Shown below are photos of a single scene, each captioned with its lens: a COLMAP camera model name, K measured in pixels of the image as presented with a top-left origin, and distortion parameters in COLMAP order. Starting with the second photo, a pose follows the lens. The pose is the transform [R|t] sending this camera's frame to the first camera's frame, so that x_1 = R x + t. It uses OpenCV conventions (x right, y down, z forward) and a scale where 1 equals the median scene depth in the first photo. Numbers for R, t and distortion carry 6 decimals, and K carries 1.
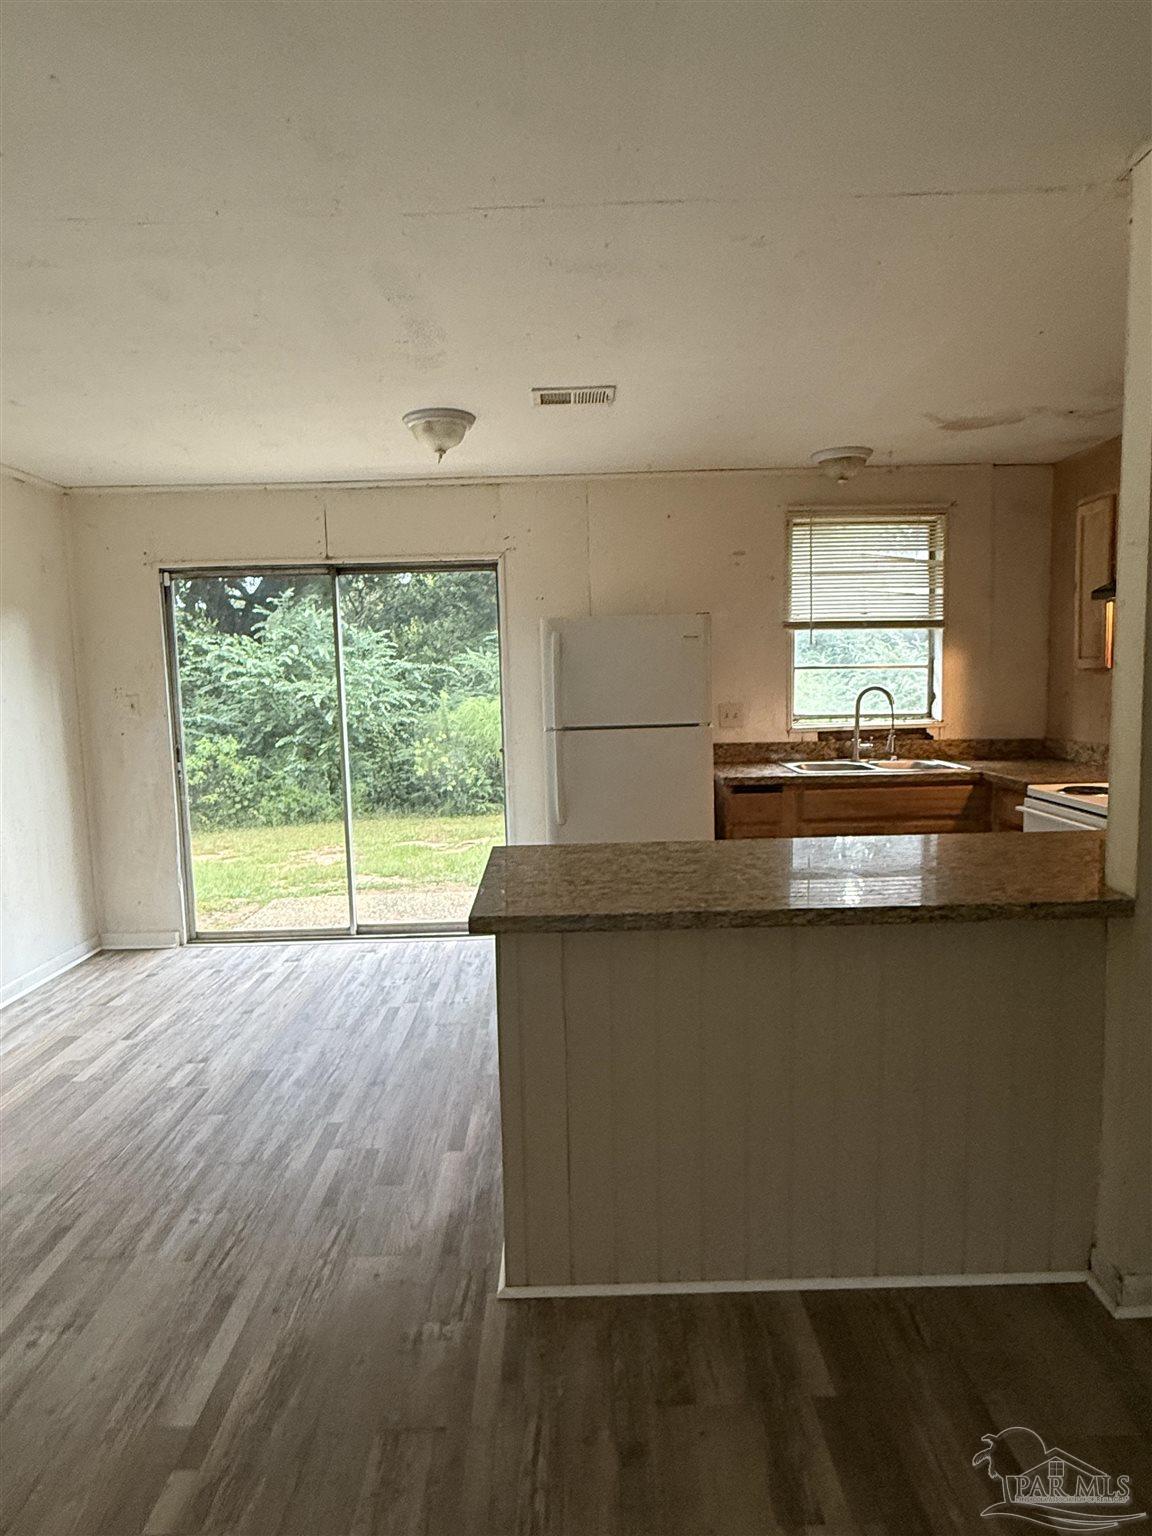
lens RADIAL K [[894.4, 0, 576.7], [0, 894.4, 765.7], [0, 0, 1]] dist [-0.001684, 0.001588]
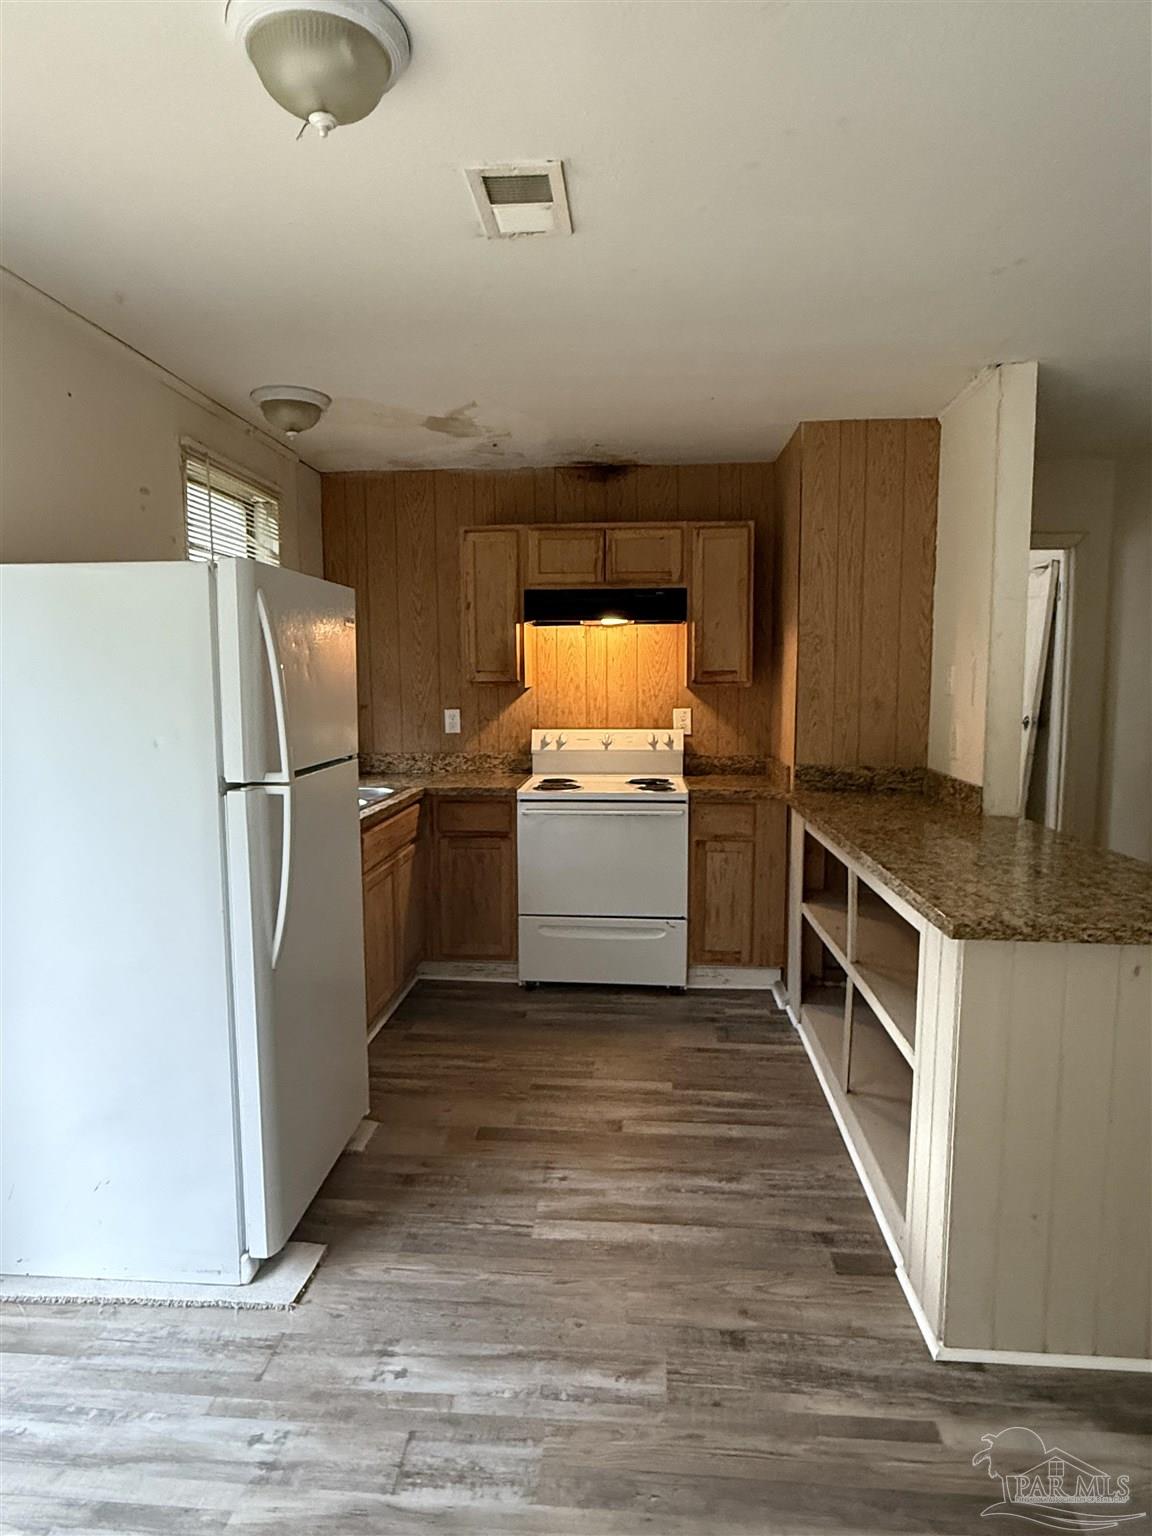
lens RADIAL K [[894.4, 0, 572.1], [0, 894.4, 766.5], [0, 0, 1]] dist [-0.001684, 0.001588]
pose [[0.093667, -0.075322, 0.992750, -0.429831], [0.107410, 0.992079, 0.065137, -0.055495], [-0.989793, 0.100530, 0.101015, 0.663507]]
